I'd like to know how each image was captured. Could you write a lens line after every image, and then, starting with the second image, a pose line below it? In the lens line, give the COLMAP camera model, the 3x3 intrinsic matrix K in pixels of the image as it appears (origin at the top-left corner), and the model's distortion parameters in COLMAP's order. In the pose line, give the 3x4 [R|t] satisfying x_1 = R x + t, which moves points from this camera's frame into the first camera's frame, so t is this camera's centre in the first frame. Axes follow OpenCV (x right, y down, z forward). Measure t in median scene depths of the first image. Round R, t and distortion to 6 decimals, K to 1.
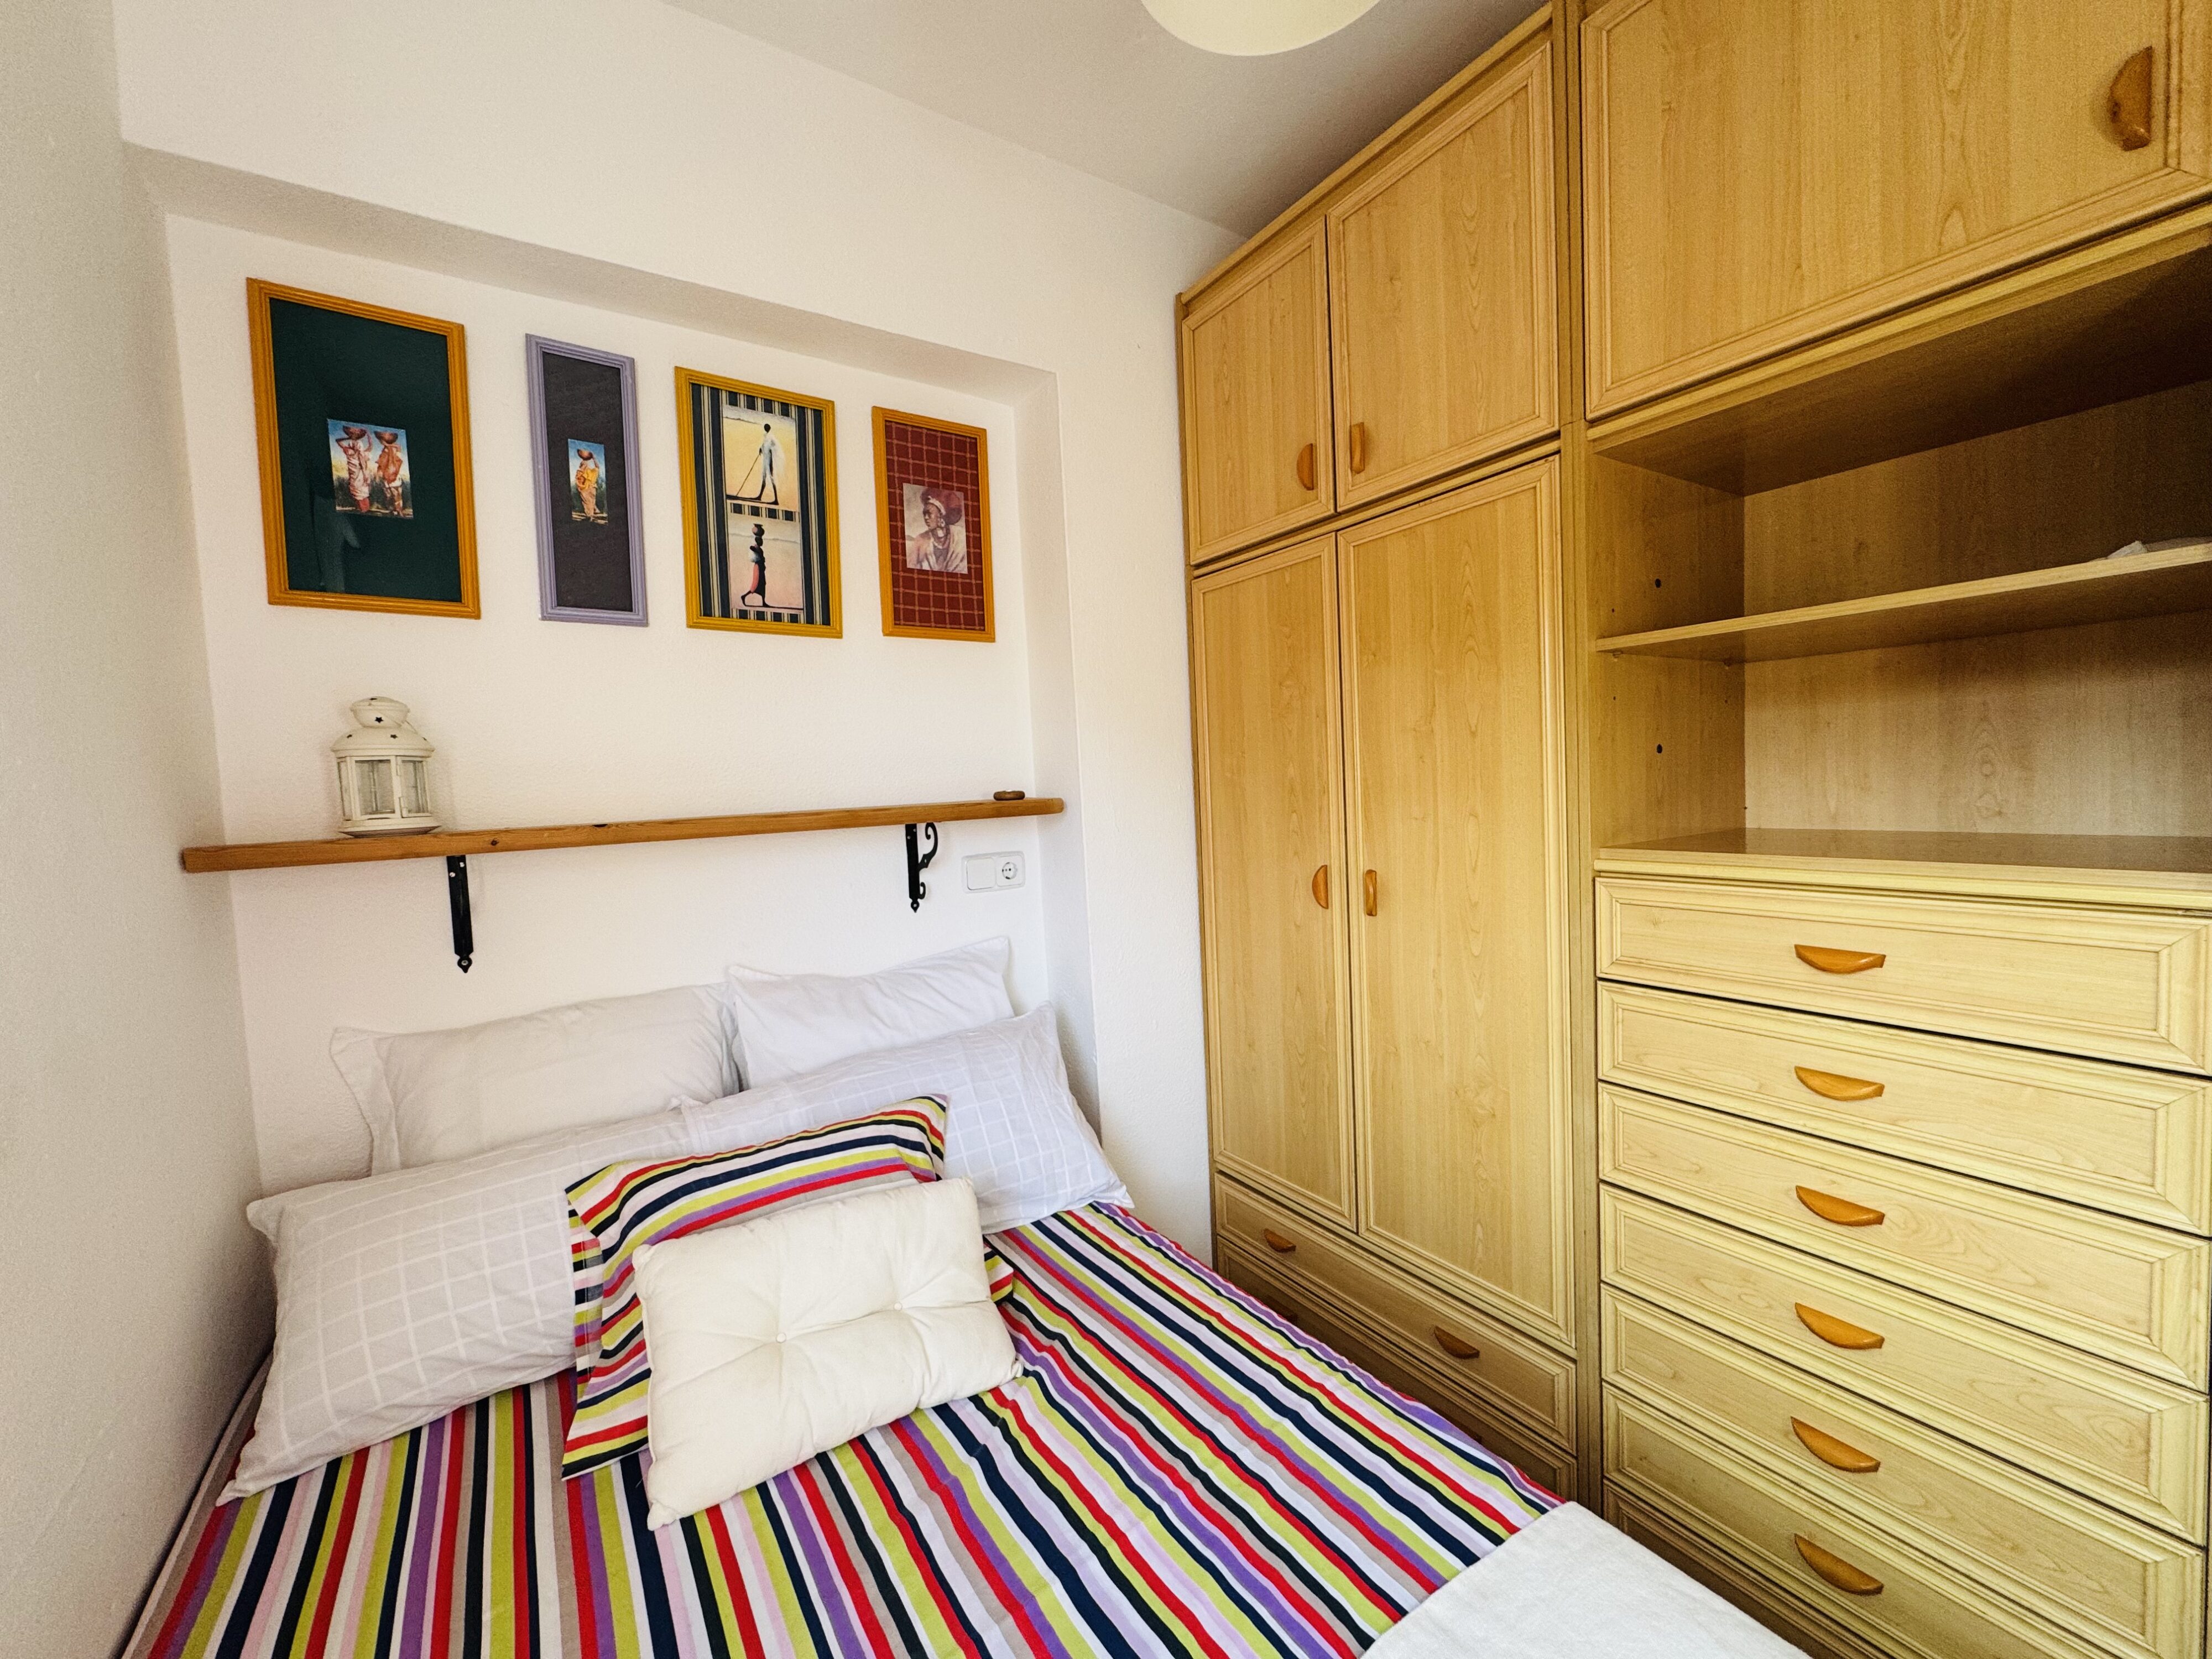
lens RADIAL K [[888.1, 0, 1110.1], [0, 888.1, 828.0], [0, 0, 1]] dist [0.000886, 0.000143]
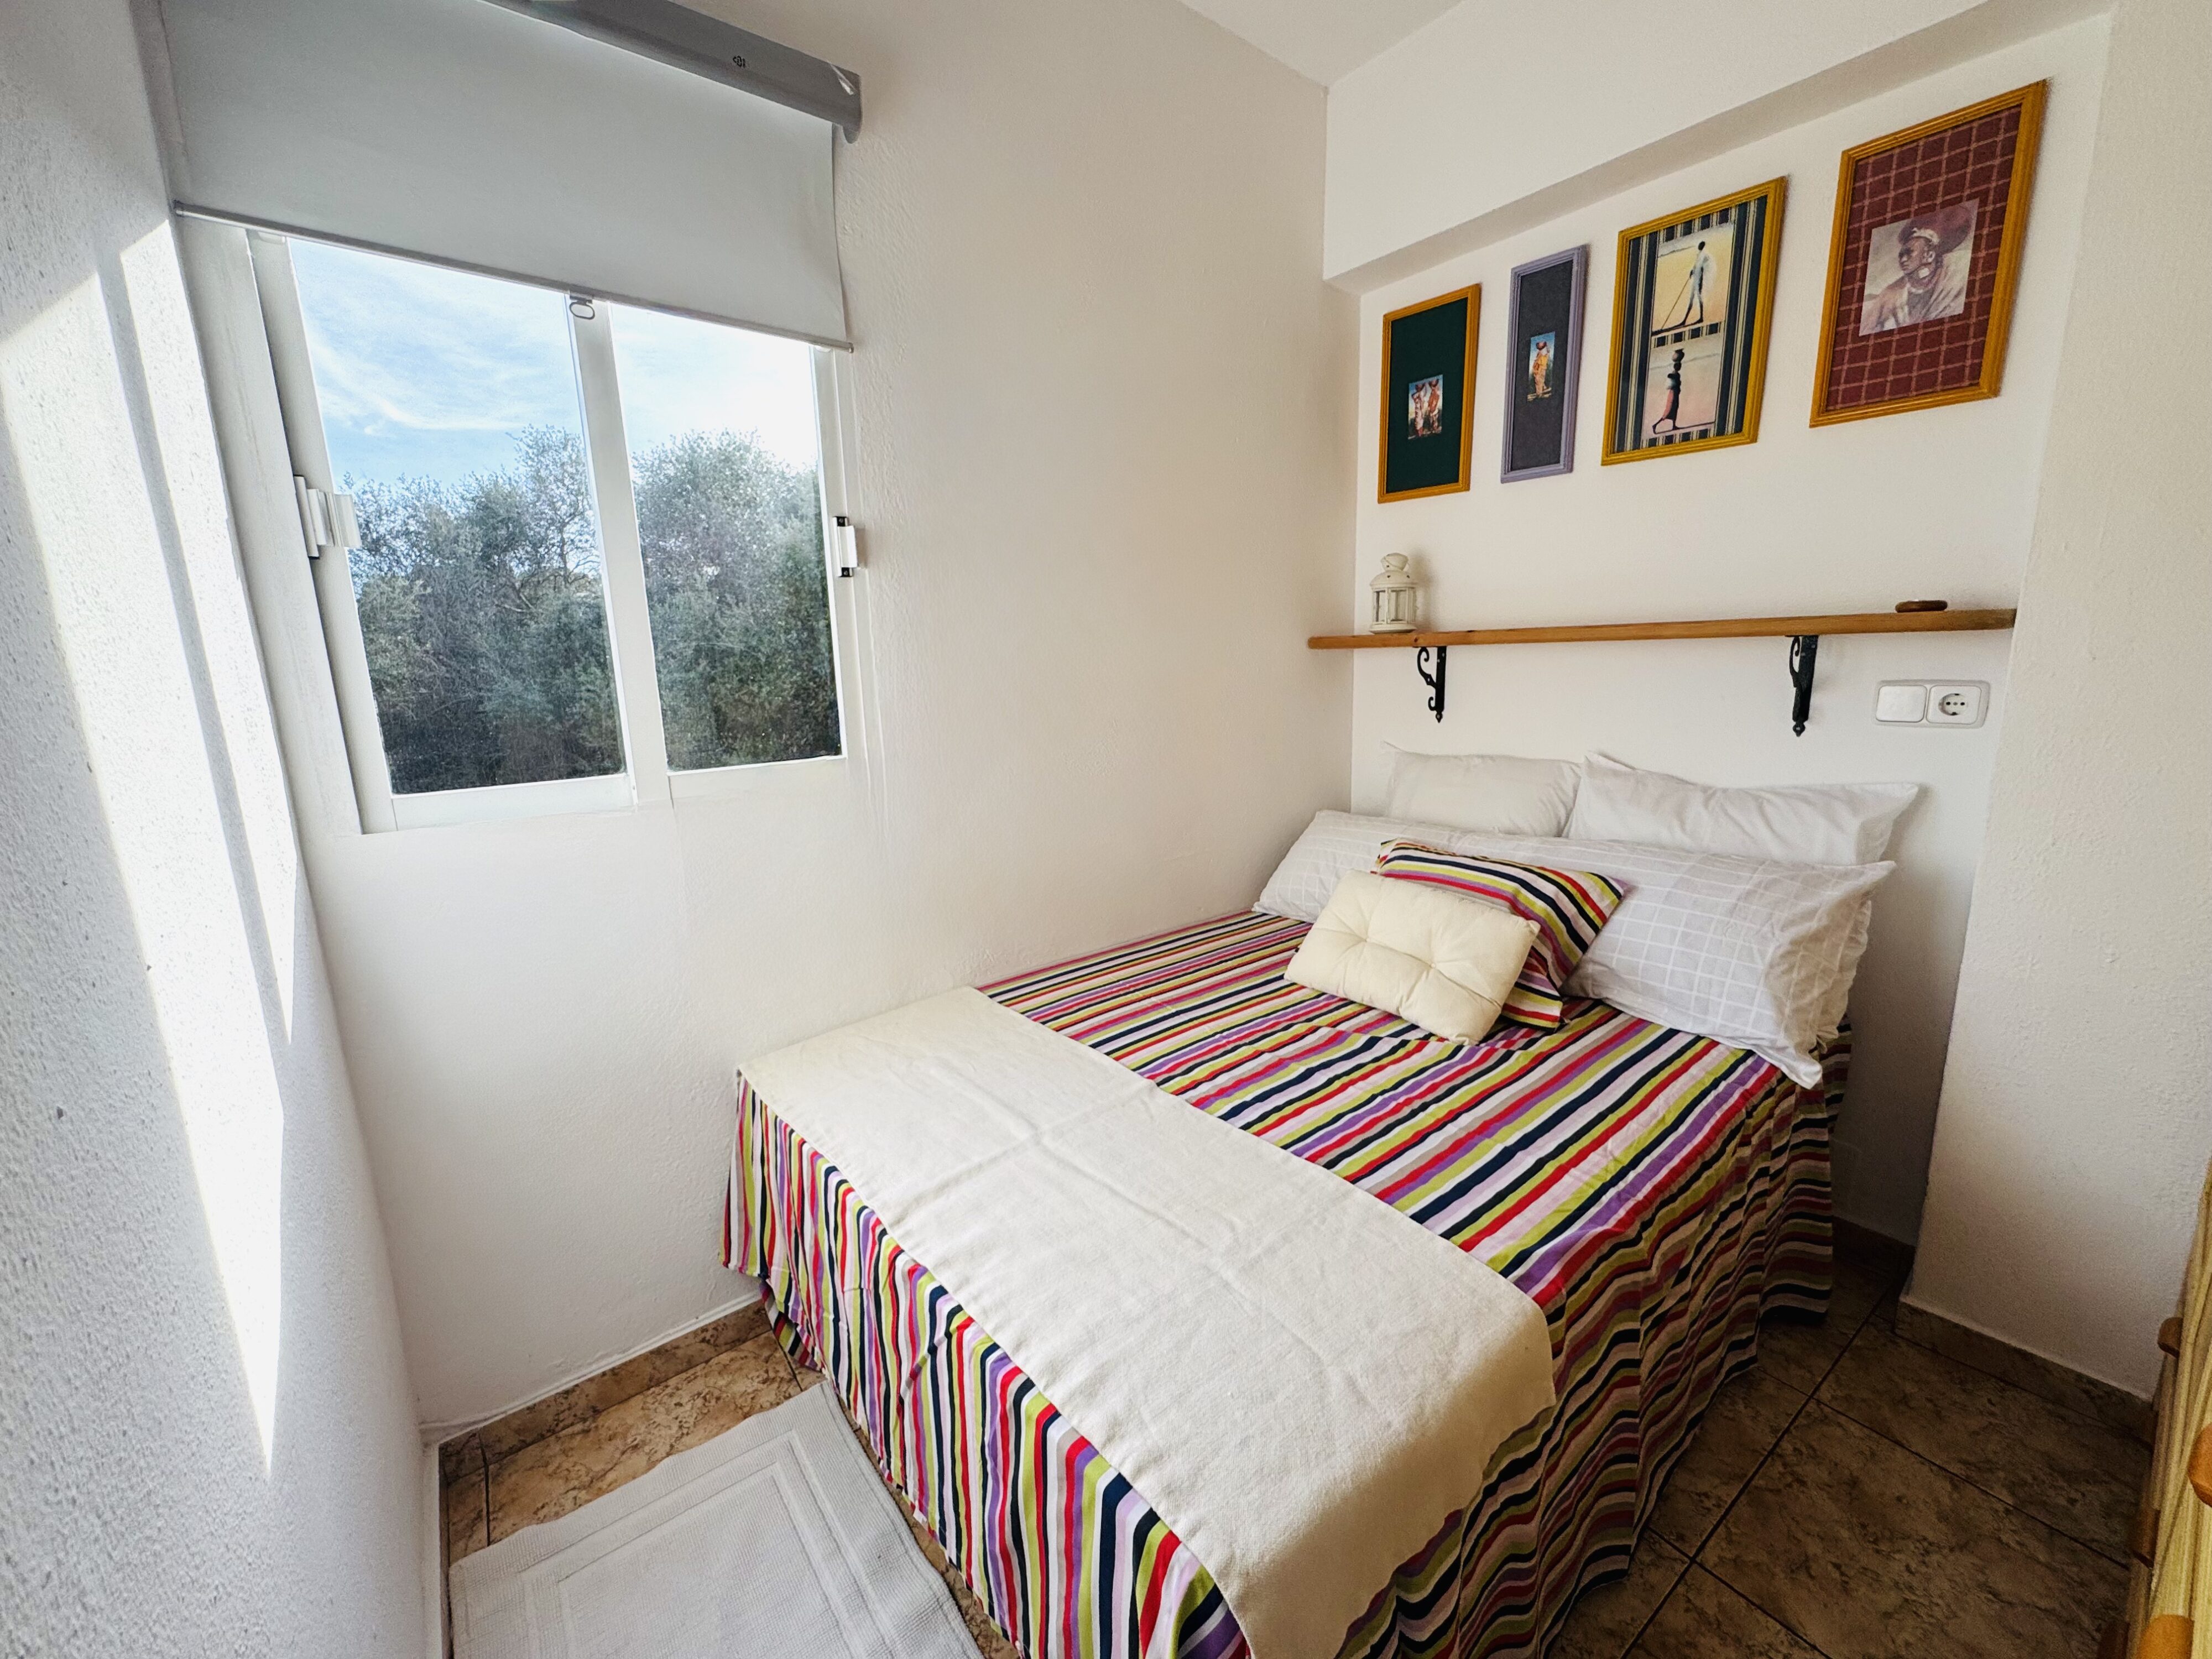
lens RADIAL K [[888.1, 0, 1104.5], [0, 888.1, 824.6], [0, 0, 1]] dist [0.000886, 0.000143]
pose [[0.085267, 0.236746, -0.967823, 0.727983], [-0.021655, 0.971571, 0.235755, -0.020241], [0.996123, 0.000856, 0.087969, 0.208673]]
